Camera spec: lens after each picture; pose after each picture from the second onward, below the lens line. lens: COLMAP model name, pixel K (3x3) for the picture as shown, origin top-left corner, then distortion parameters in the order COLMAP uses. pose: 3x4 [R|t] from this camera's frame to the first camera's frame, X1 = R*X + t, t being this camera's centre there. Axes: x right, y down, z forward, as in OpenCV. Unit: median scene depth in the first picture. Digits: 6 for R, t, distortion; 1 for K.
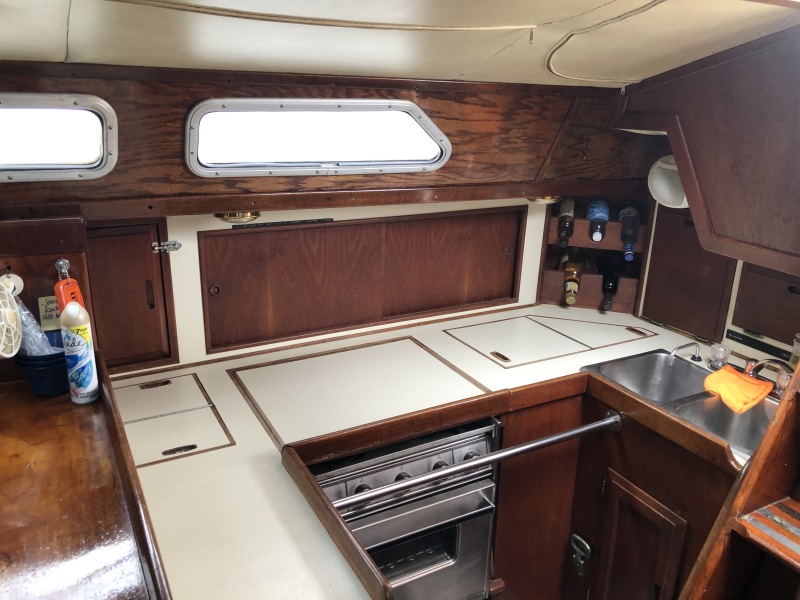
lens RADIAL K [[667.1, 0, 422.1], [0, 667.1, 293.2], [0, 0, 1]] dist [0.026271, -0.028551]
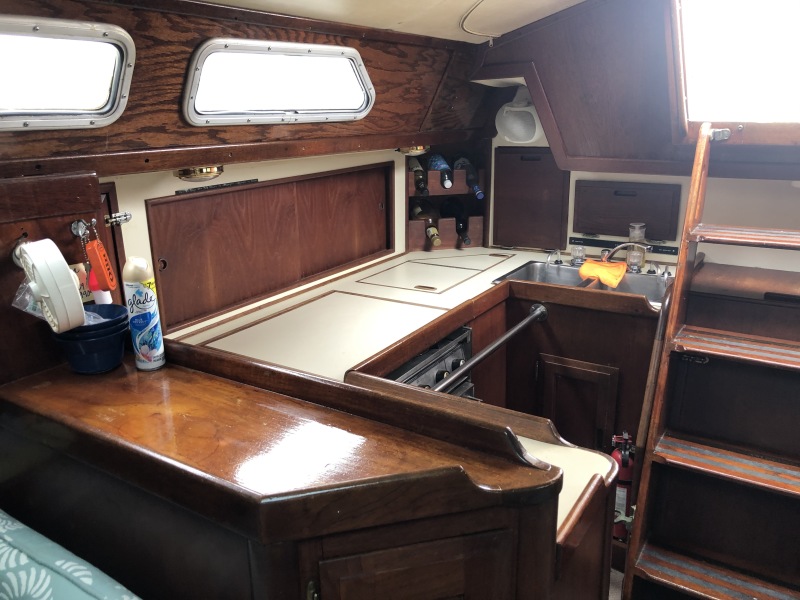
lens RADIAL K [[667.1, 0, 406.7], [0, 667.1, 300.3], [0, 0, 1]] dist [0.026271, -0.028551]
pose [[0.873497, -0.184793, 0.450394, -0.457126], [0.194757, 0.980543, 0.024595, 0.090533], [-0.446175, 0.066234, 0.892491, 0.023783]]
